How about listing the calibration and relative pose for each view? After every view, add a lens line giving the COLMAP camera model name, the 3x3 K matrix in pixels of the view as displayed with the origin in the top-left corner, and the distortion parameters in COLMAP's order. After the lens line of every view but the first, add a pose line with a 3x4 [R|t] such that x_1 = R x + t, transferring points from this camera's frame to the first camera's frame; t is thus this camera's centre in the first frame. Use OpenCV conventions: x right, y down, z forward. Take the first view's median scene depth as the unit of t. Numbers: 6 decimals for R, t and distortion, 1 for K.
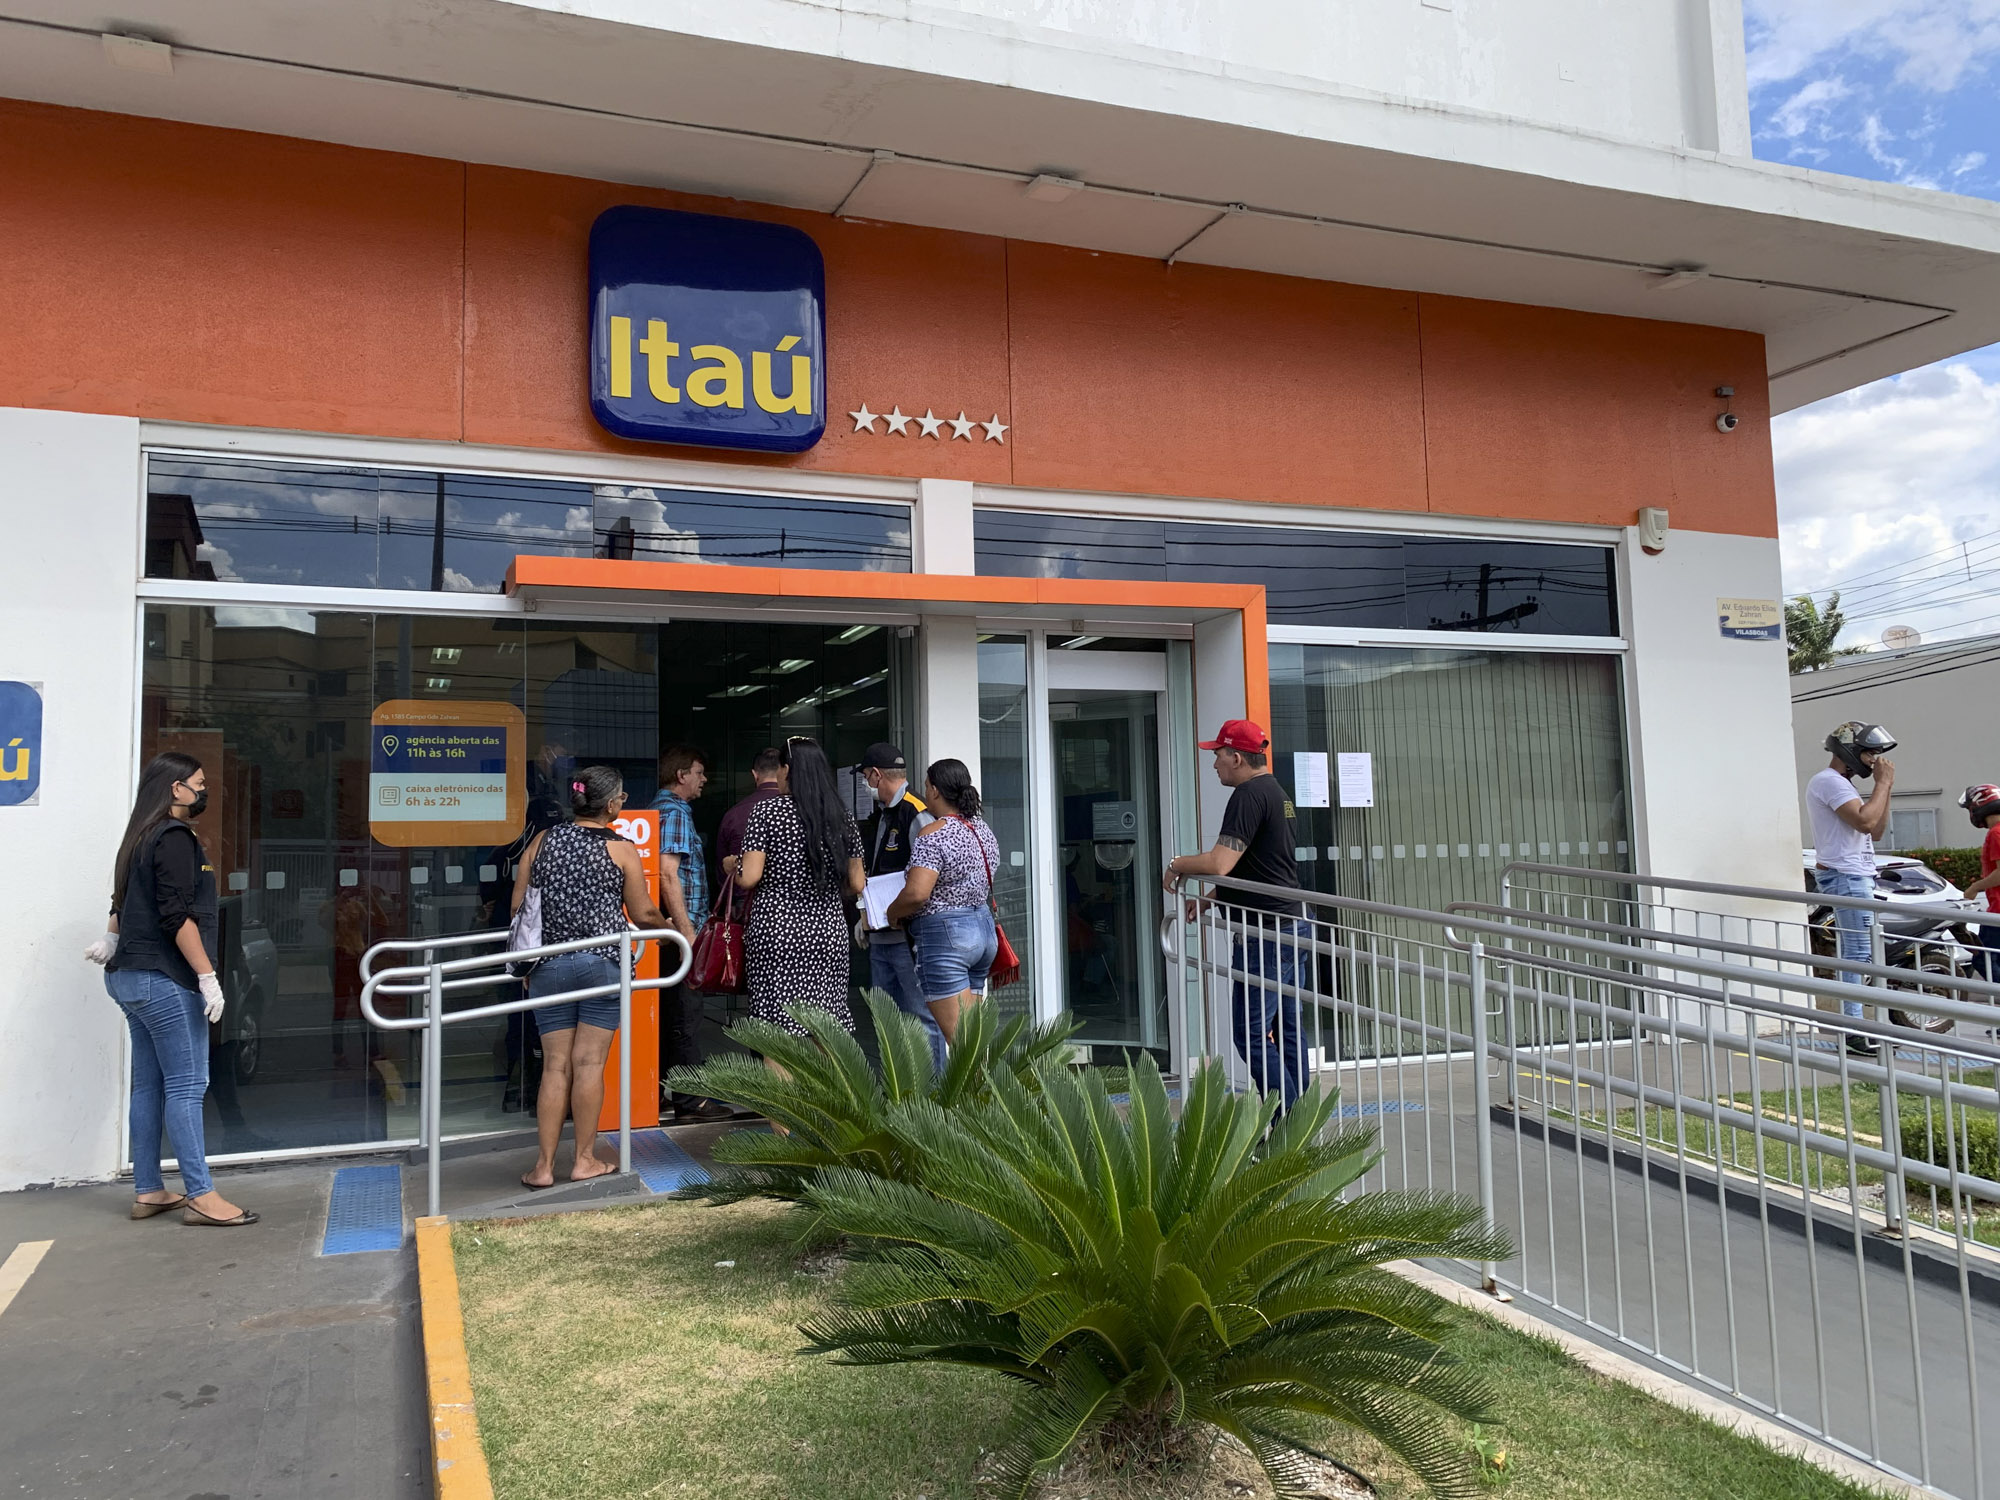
lens RADIAL K [[1551.9, 0, 985.1], [0, 1551.9, 719.9], [0, 0, 1]] dist [0.010513, -0.008267]
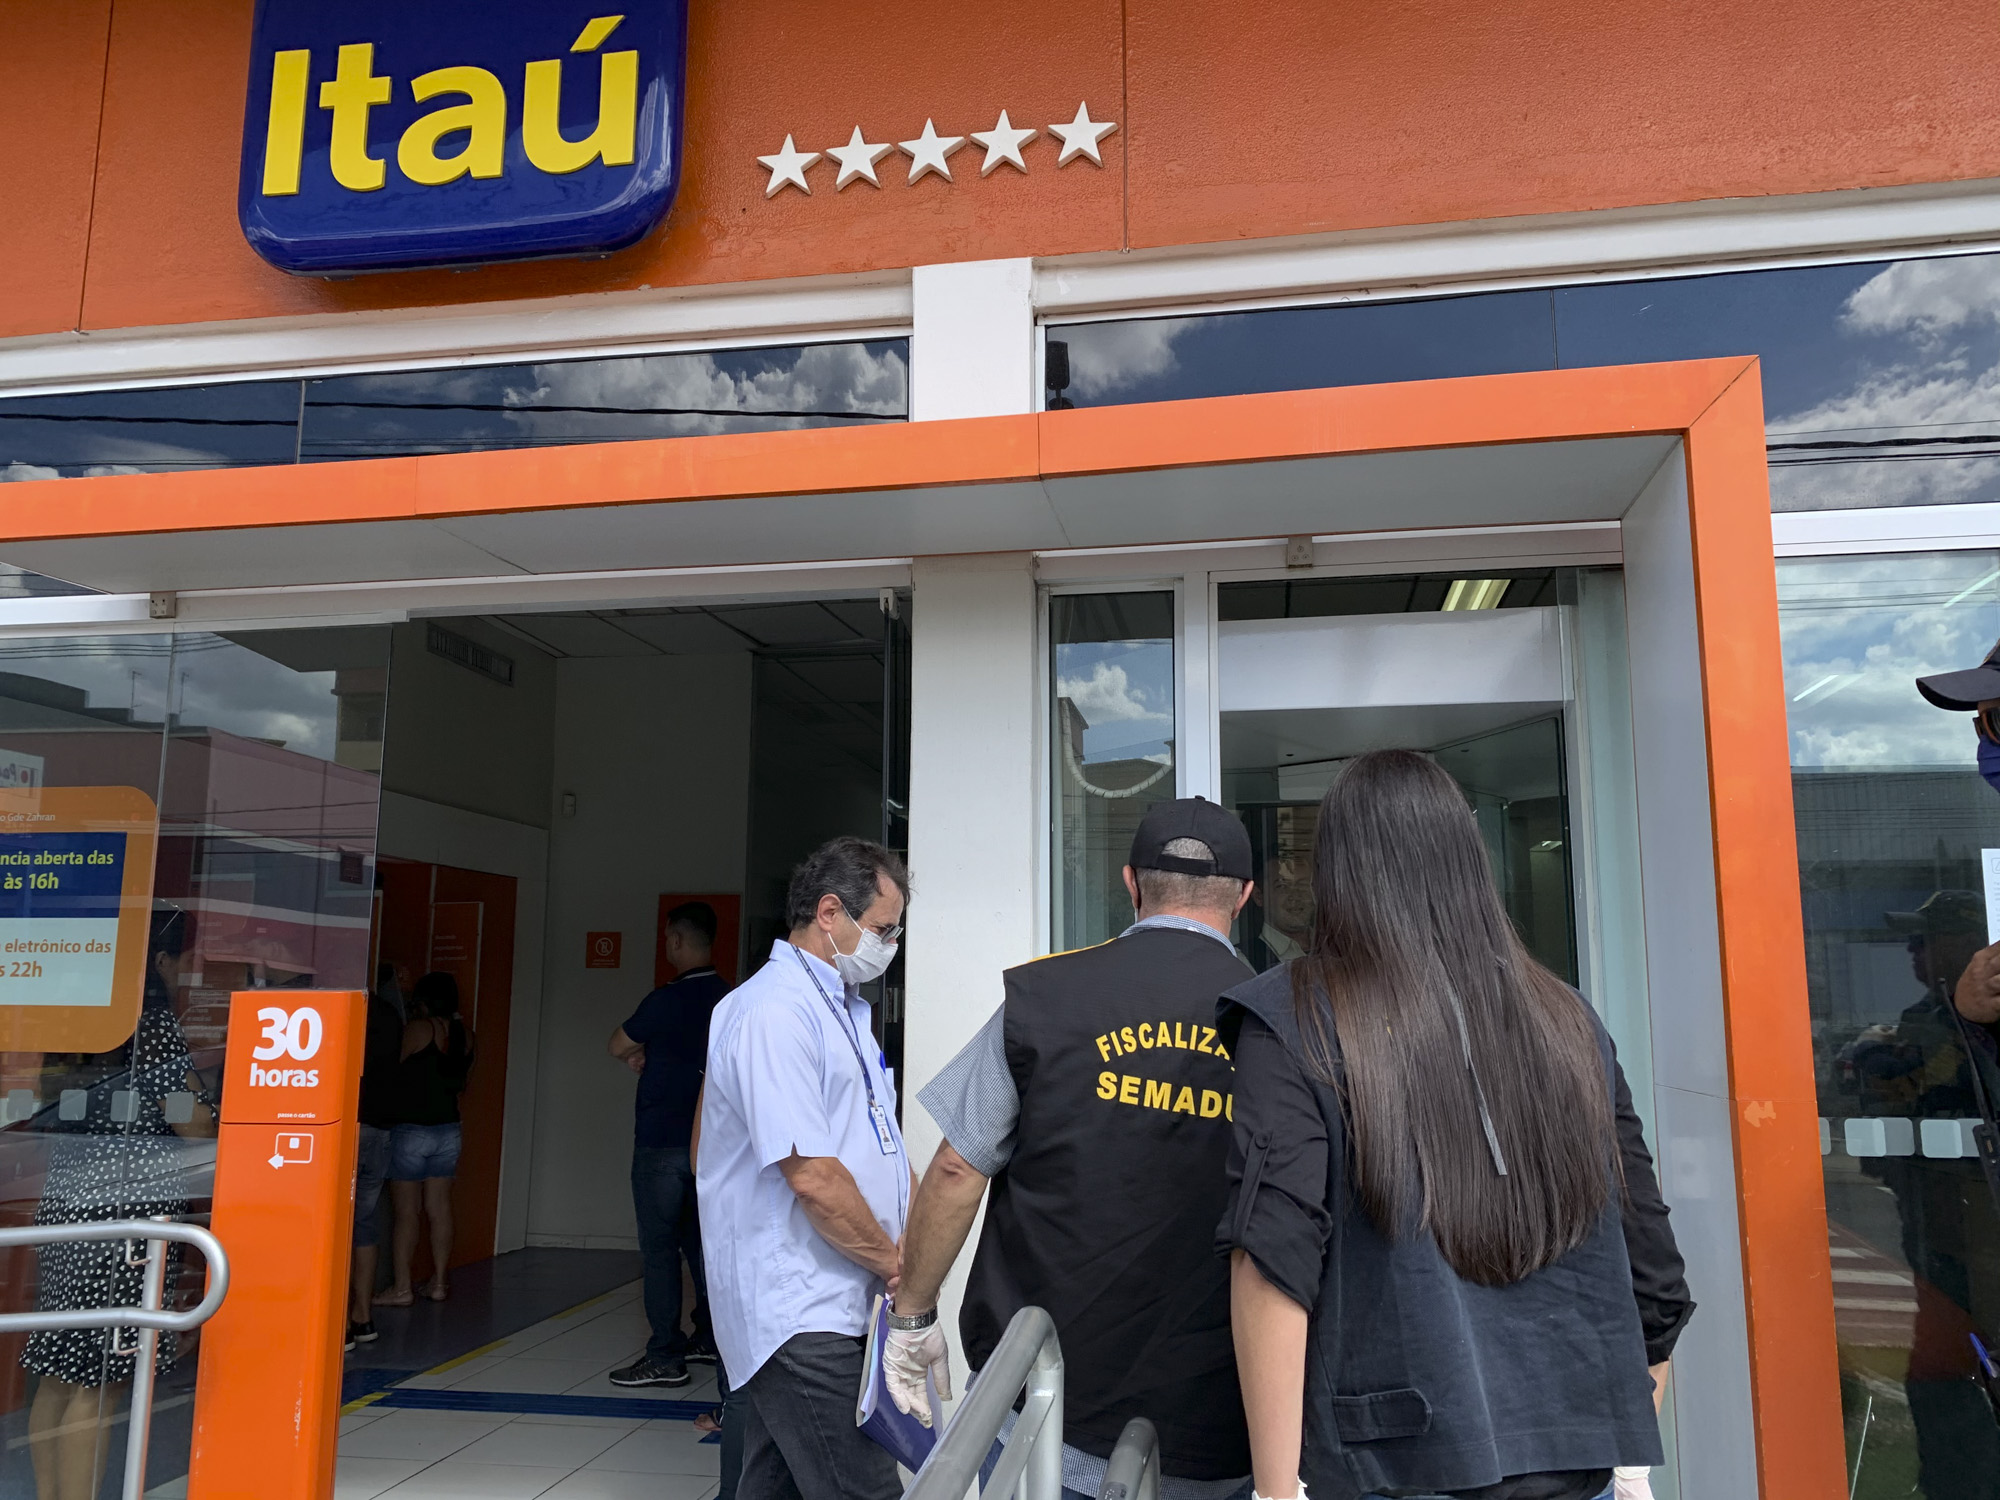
lens RADIAL K [[1543.0, 0, 996.0], [0, 1543.0, 758.8], [0, 0, 1]] dist [-0.043405, 0.083773]
pose [[0.851677, -0.055126, -0.521160, 0.233587], [0.024933, 0.997588, -0.064774, 0.021556], [0.523474, 0.042173, 0.850998, 0.704025]]
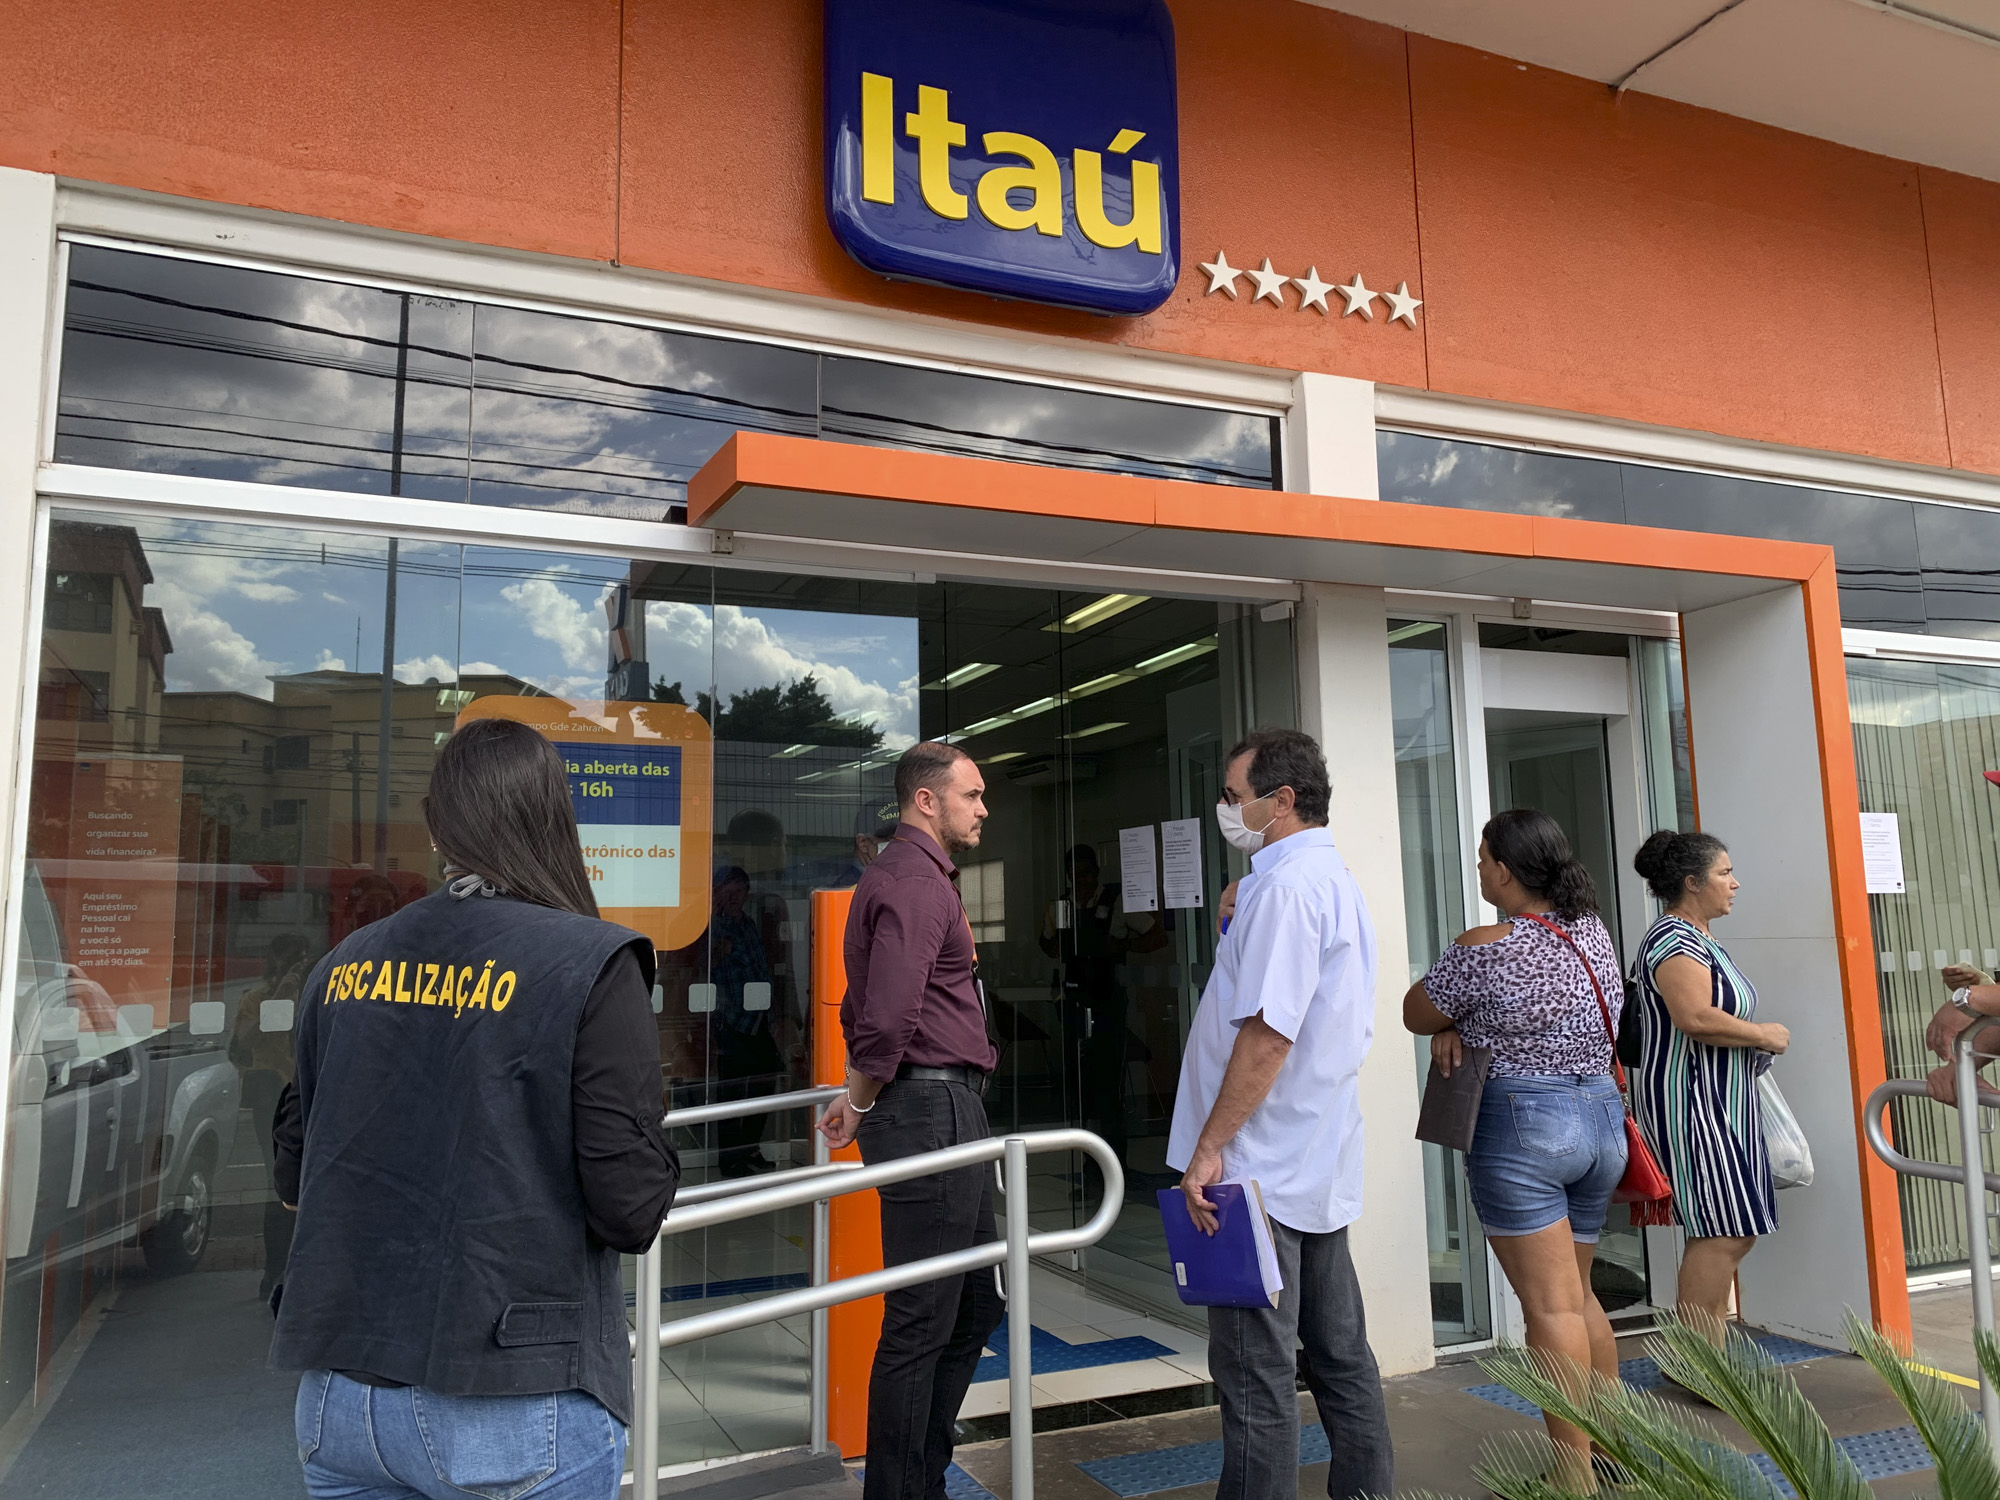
lens RADIAL K [[1560.4, 0, 1002.4], [0, 1560.4, 716.0], [0, 0, 1]] dist [0.009708, 0.001351]
pose [[0.999235, 0.009637, 0.037898, -0.210308], [-0.007742, 0.998728, -0.049832, 0.021611], [-0.038330, 0.049501, 0.998038, 0.408754]]
